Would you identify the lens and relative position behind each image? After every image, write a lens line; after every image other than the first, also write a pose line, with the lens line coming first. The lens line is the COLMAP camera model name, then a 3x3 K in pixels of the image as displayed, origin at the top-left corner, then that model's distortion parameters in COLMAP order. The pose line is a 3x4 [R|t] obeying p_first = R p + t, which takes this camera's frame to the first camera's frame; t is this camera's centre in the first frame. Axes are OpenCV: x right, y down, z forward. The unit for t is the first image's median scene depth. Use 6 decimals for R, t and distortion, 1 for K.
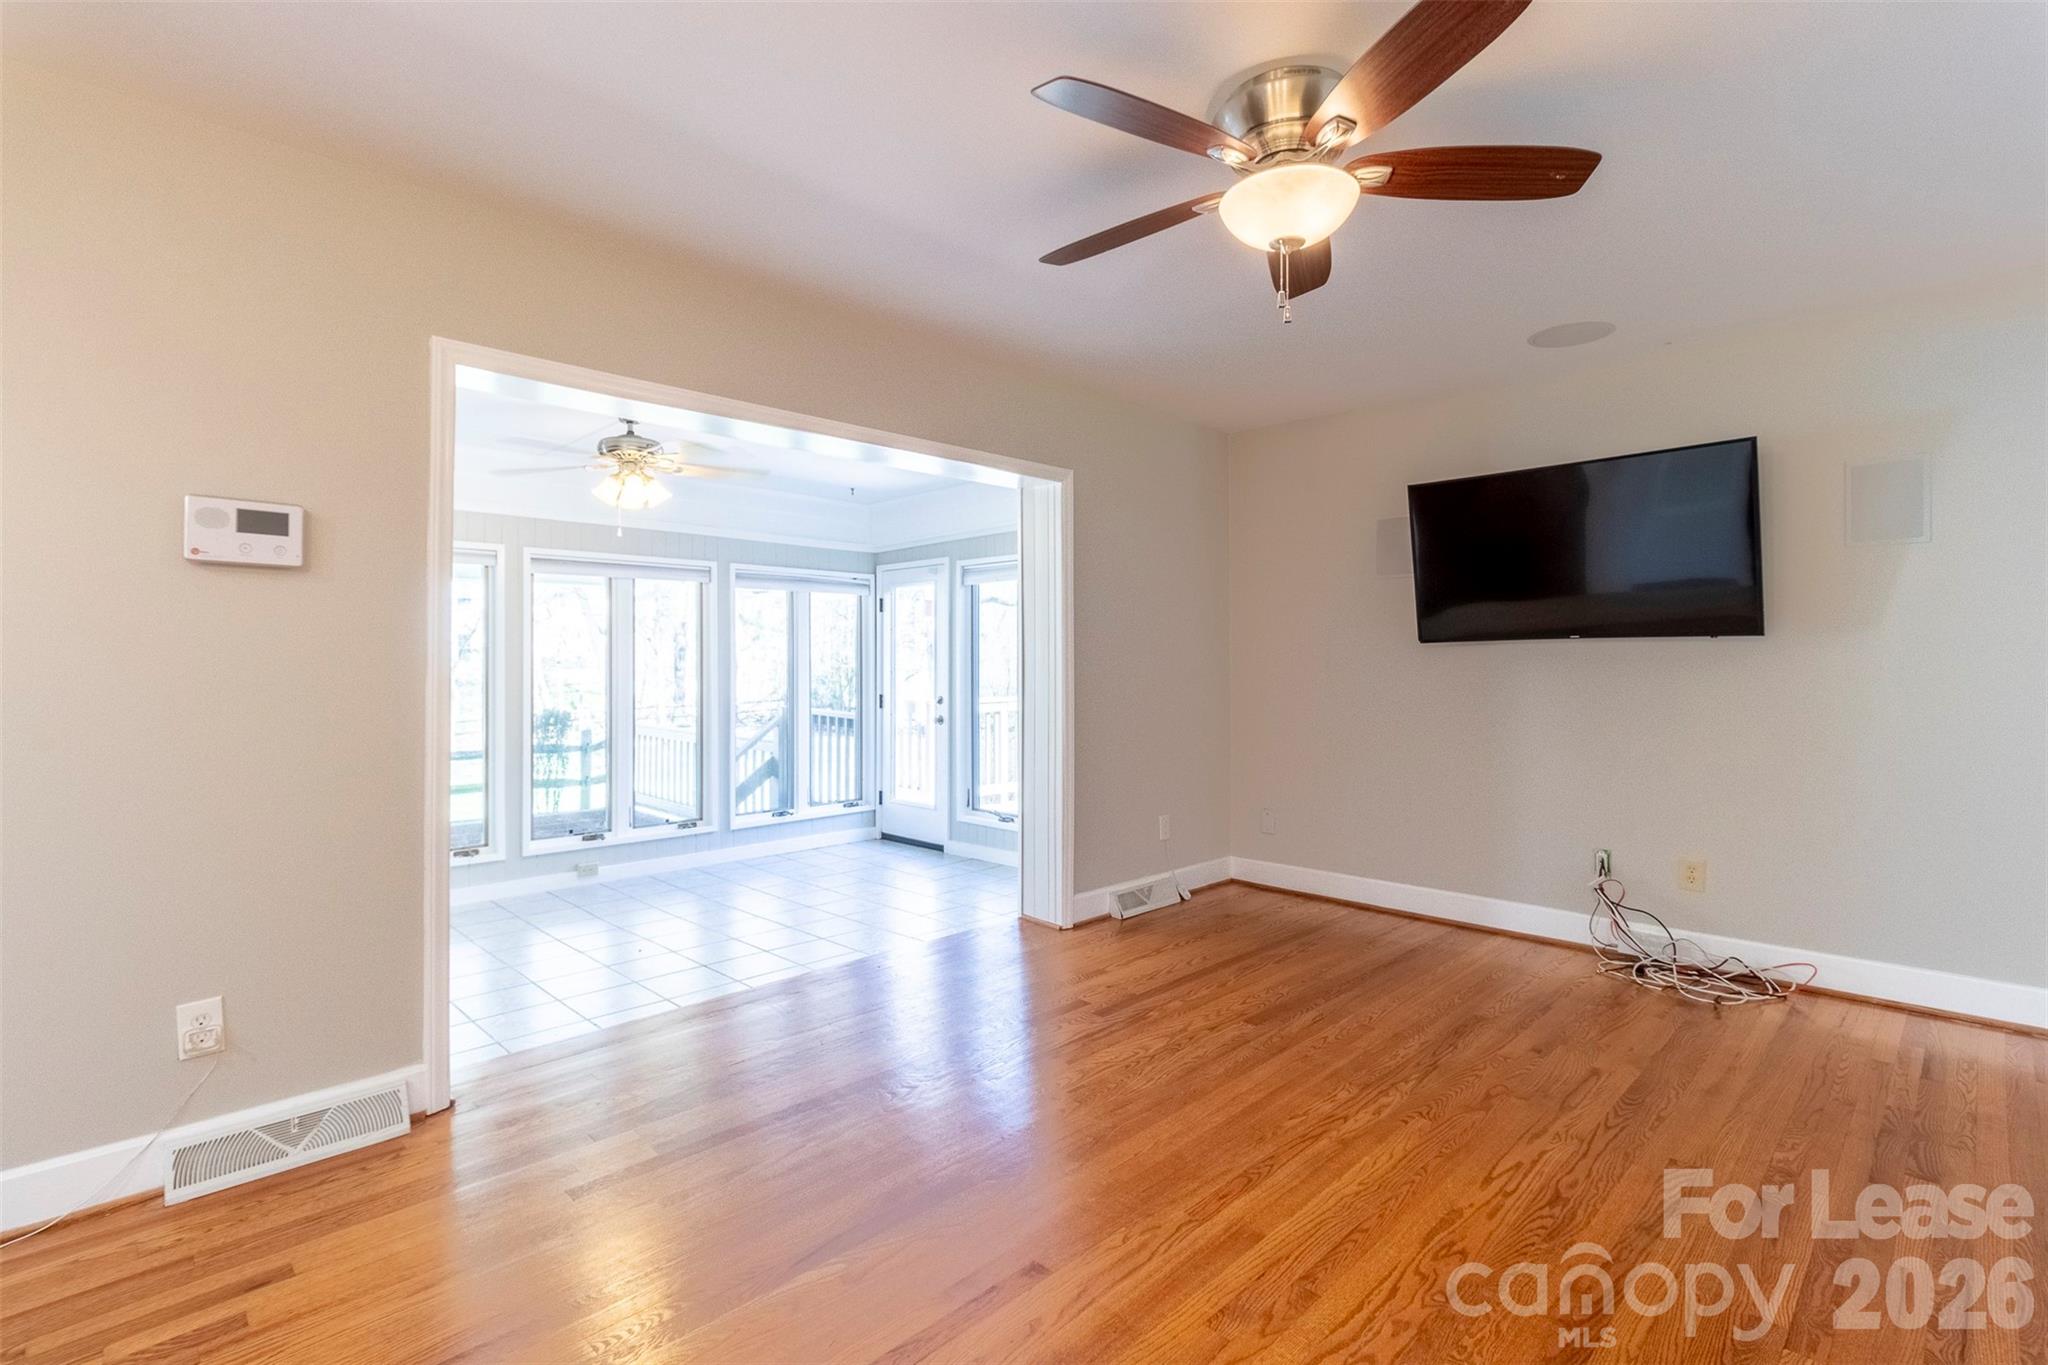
lens RADIAL K [[972.7, 0, 1033.7], [0, 972.7, 667.8], [0, 0, 1]] dist [0.001958, -0.000244]
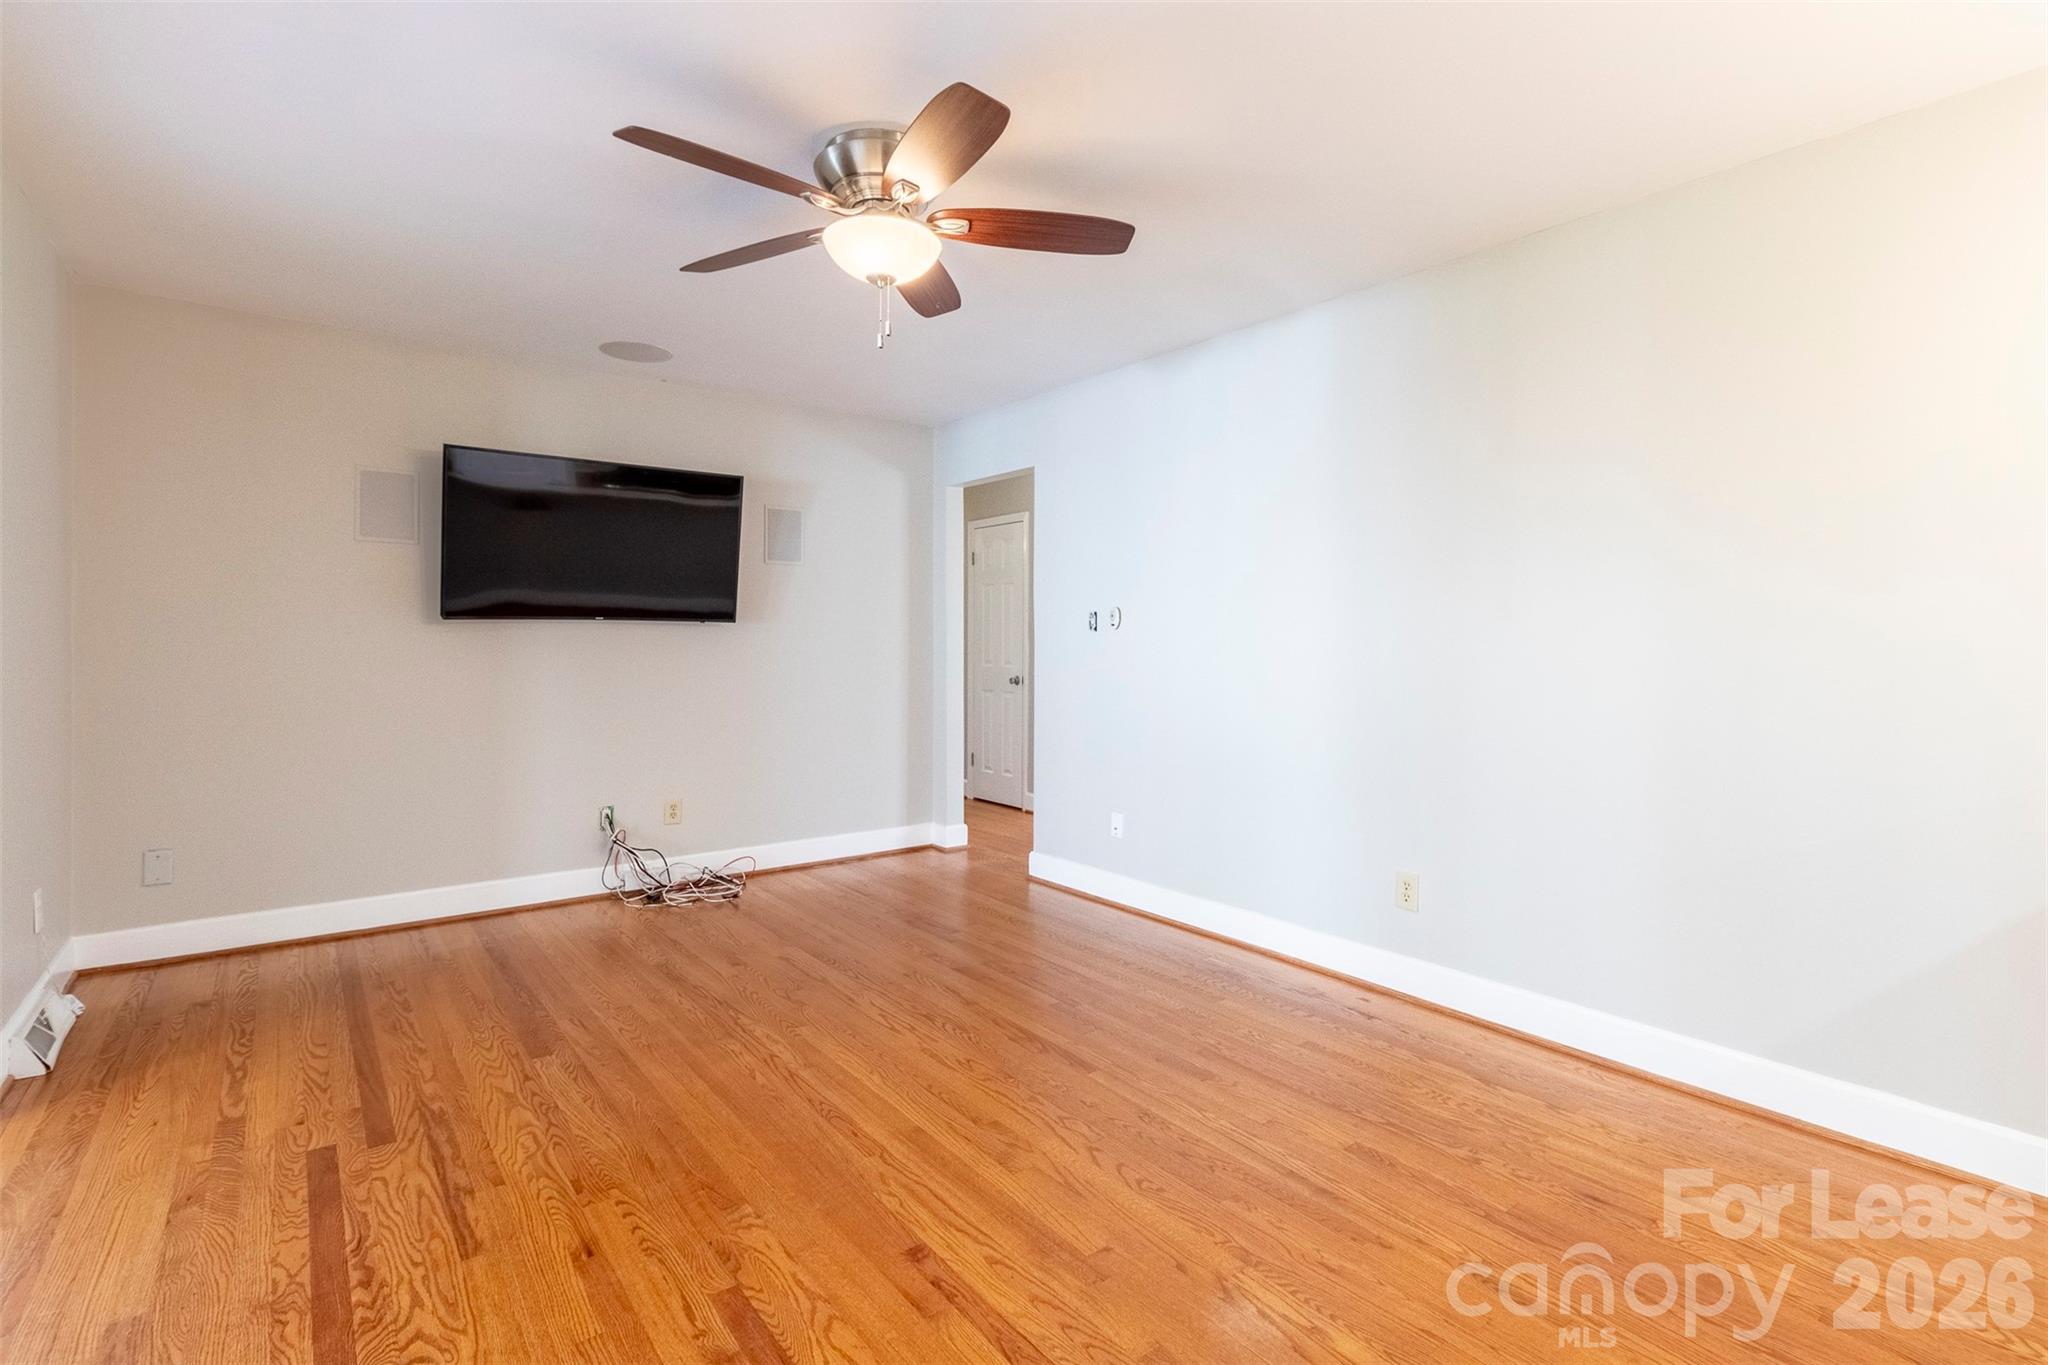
lens RADIAL K [[972.7, 0, 1028.8], [0, 972.7, 667.5], [0, 0, 1]] dist [0.001958, -0.000244]
pose [[0.101418, -0.024257, 0.994548, -0.582752], [-0.002437, 0.999694, 0.024631, -0.005044], [-0.994841, -0.004921, 0.101328, 0.473126]]
